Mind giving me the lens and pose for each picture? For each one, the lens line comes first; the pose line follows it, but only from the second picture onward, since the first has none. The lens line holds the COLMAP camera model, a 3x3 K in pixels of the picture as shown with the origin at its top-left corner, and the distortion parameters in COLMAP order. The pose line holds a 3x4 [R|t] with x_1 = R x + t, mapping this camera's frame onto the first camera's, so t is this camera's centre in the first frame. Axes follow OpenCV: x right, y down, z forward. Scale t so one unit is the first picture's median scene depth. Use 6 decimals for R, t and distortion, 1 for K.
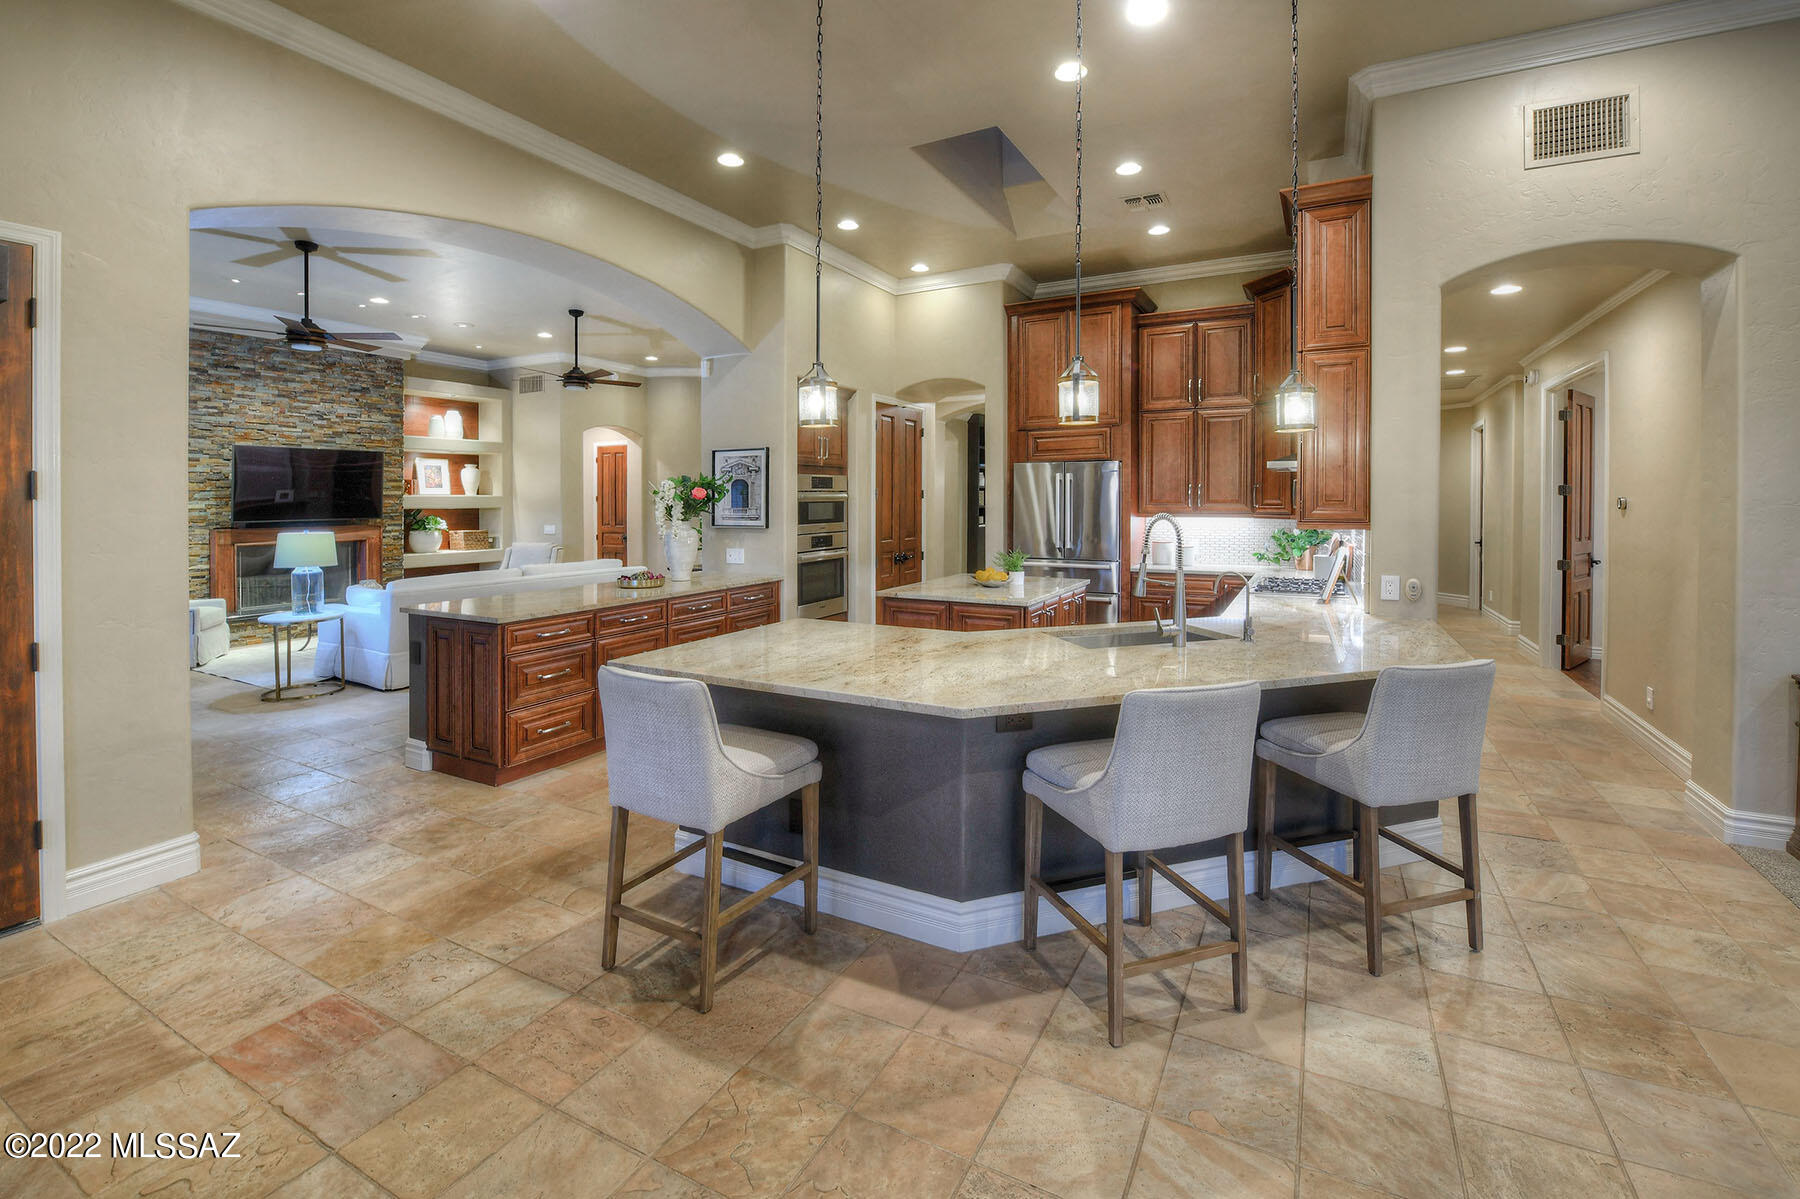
lens RADIAL K [[759.9, 0, 968.3], [0, 759.9, 491.8], [0, 0, 1]] dist [-0.016153, -0.000975]
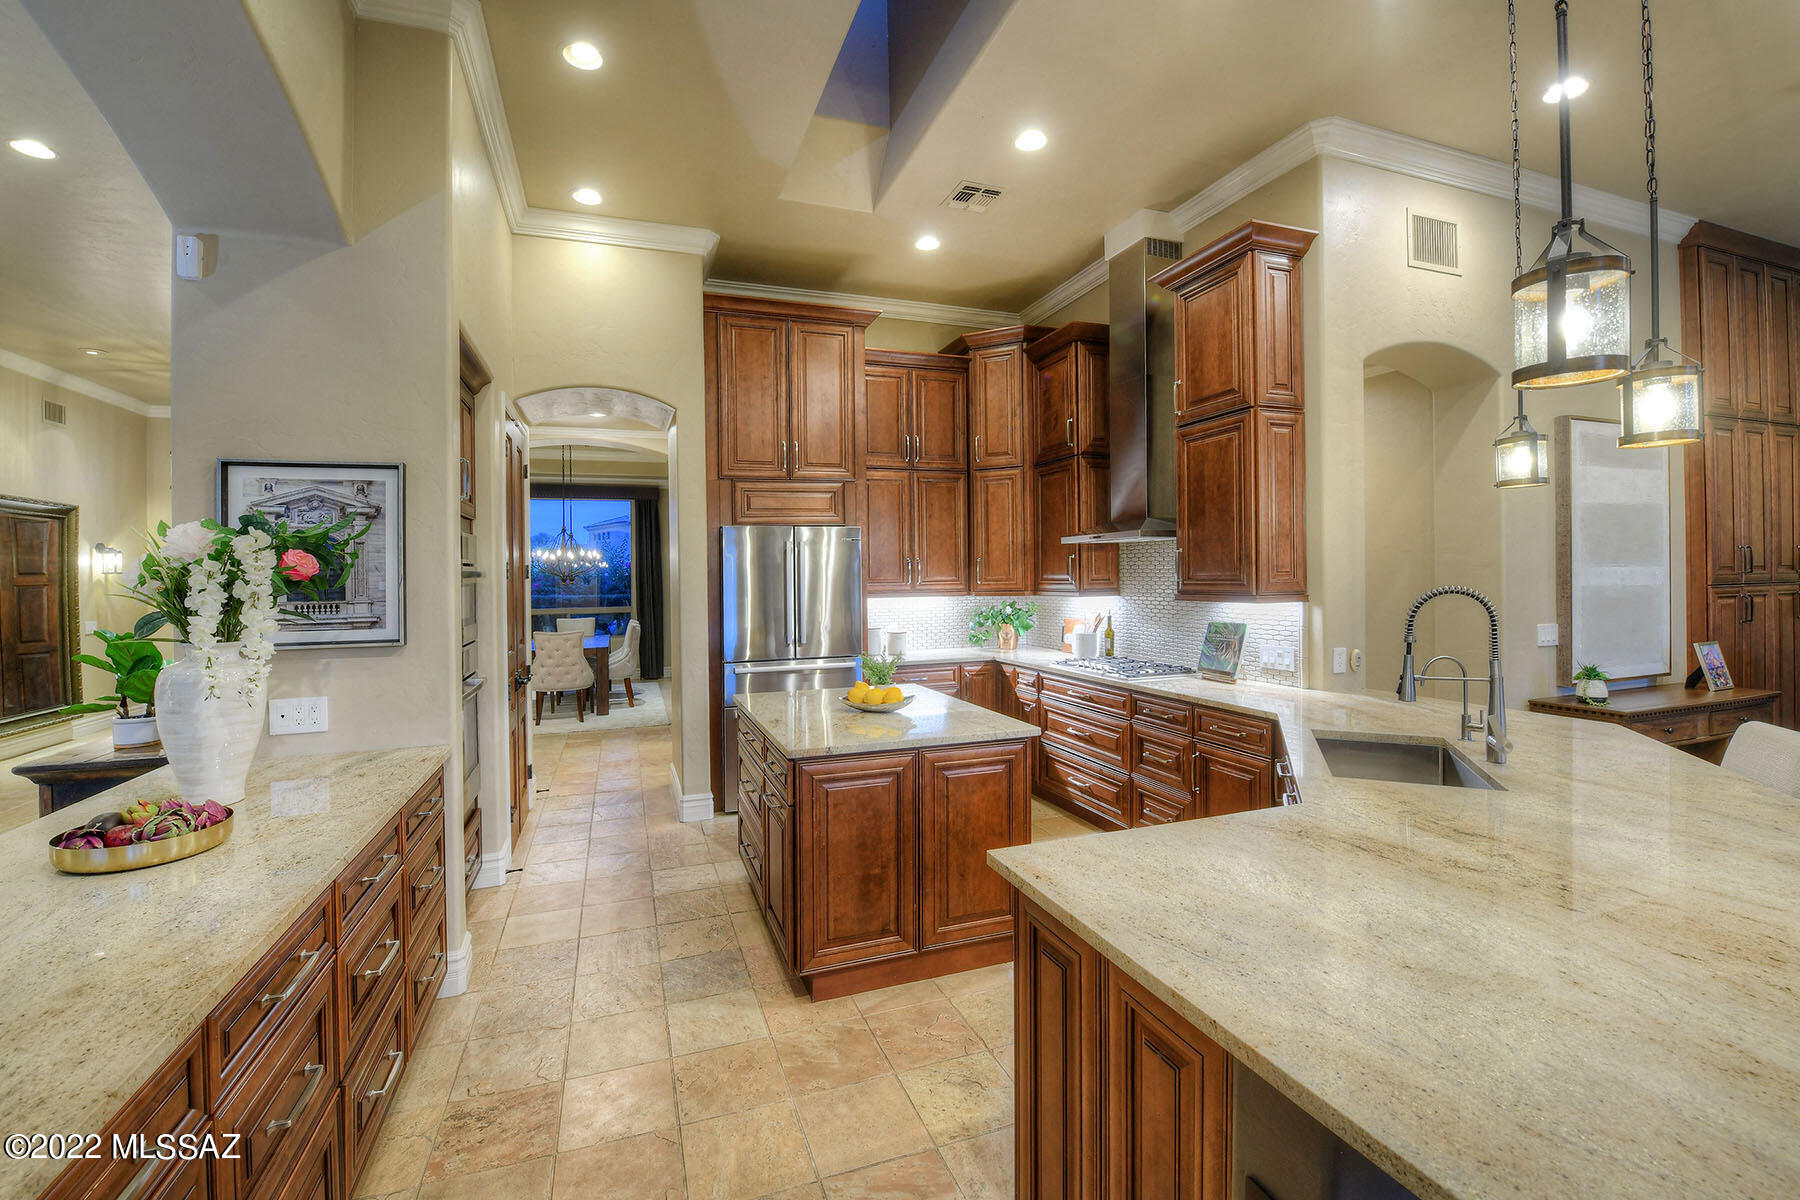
lens RADIAL K [[759.9, 0, 854.6], [0, 759.9, 566.7], [0, 0, 1]] dist [-0.016153, -0.000975]
pose [[0.722532, 0.001795, 0.691335, -0.383021], [0.006381, 0.999937, -0.009266, 0.007706], [-0.691308, 0.011106, 0.722475, 0.498134]]
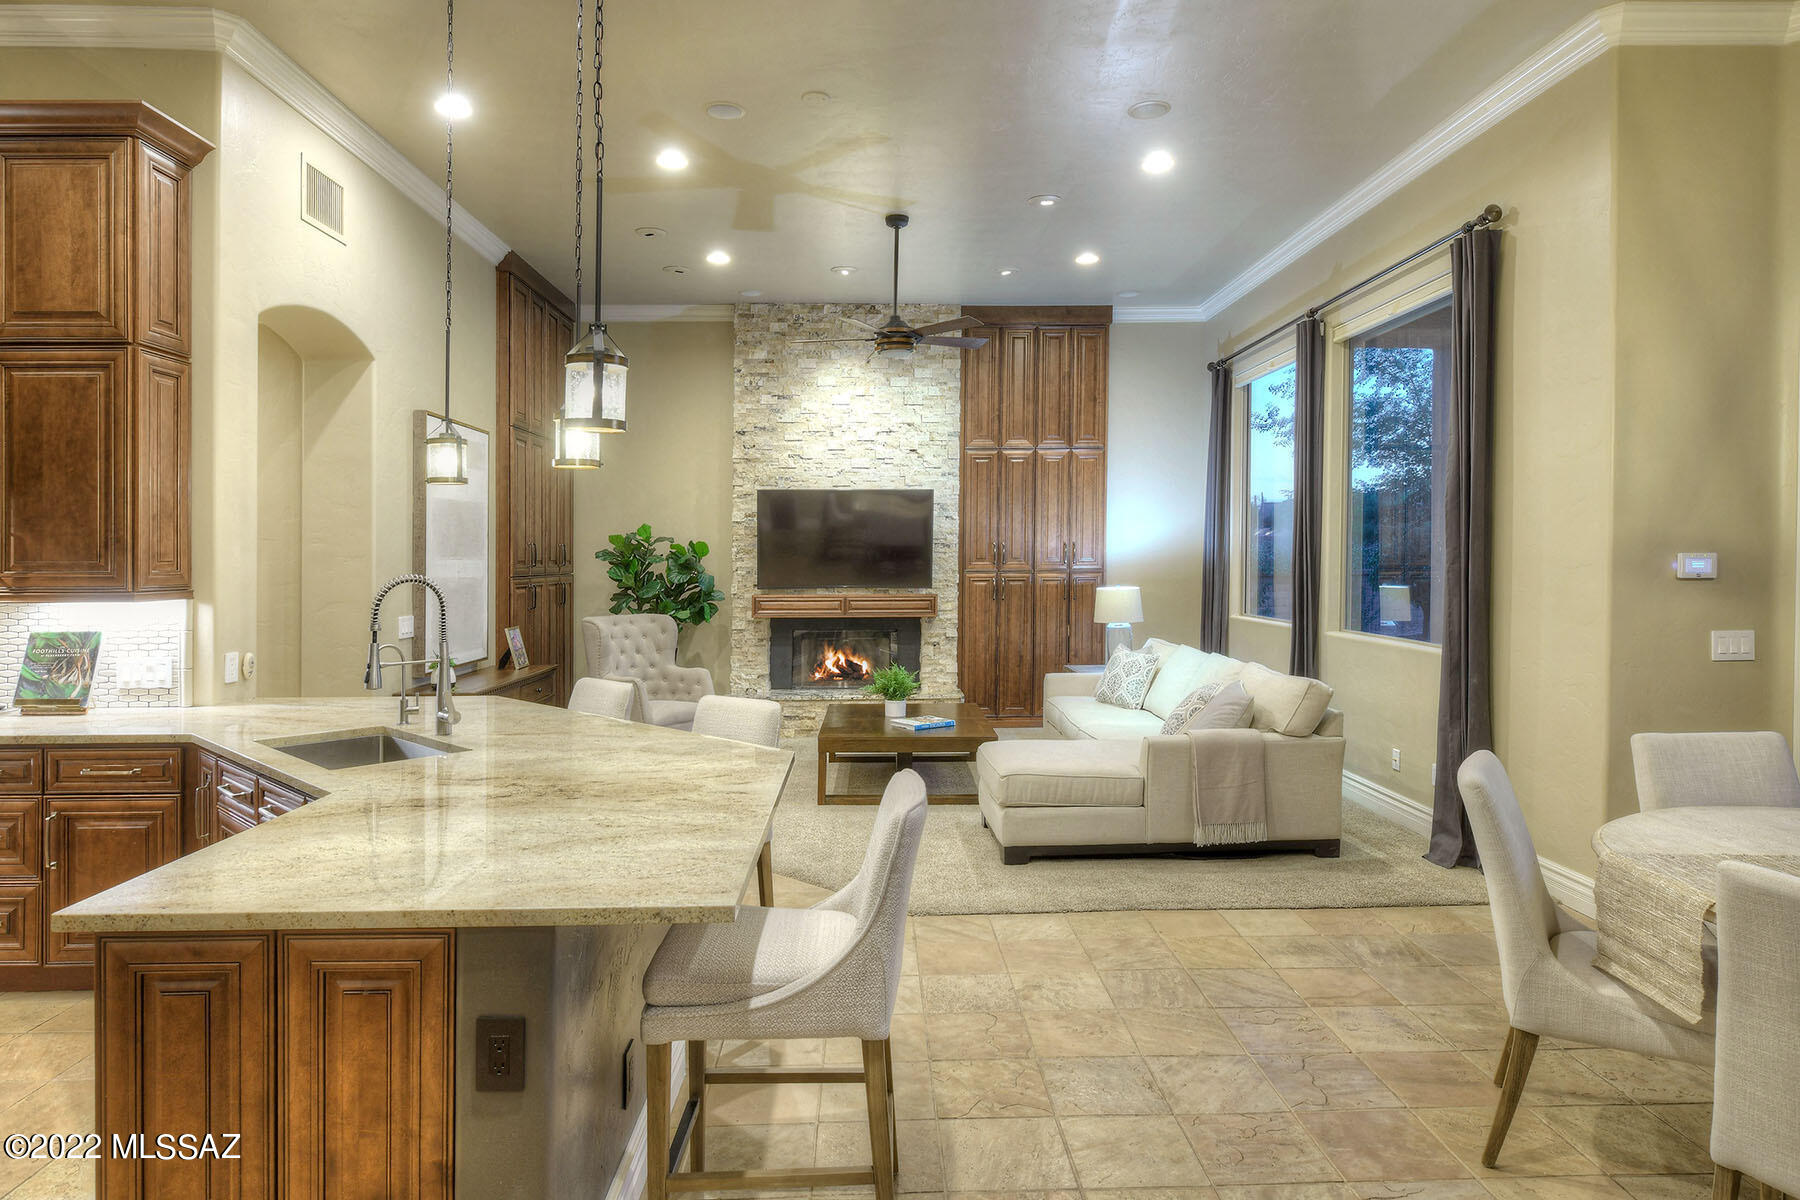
lens RADIAL K [[1092.4, 0, 903.5], [0, 1092.4, 570.0], [0, 0, 1]] dist [0.030572, 0.003036]
pose [[-0.443613, -0.004377, 0.896208, -0.563646], [0.000130, 0.999988, 0.004949, 0.010735], [-0.896218, 0.002312, -0.443607, 0.600263]]
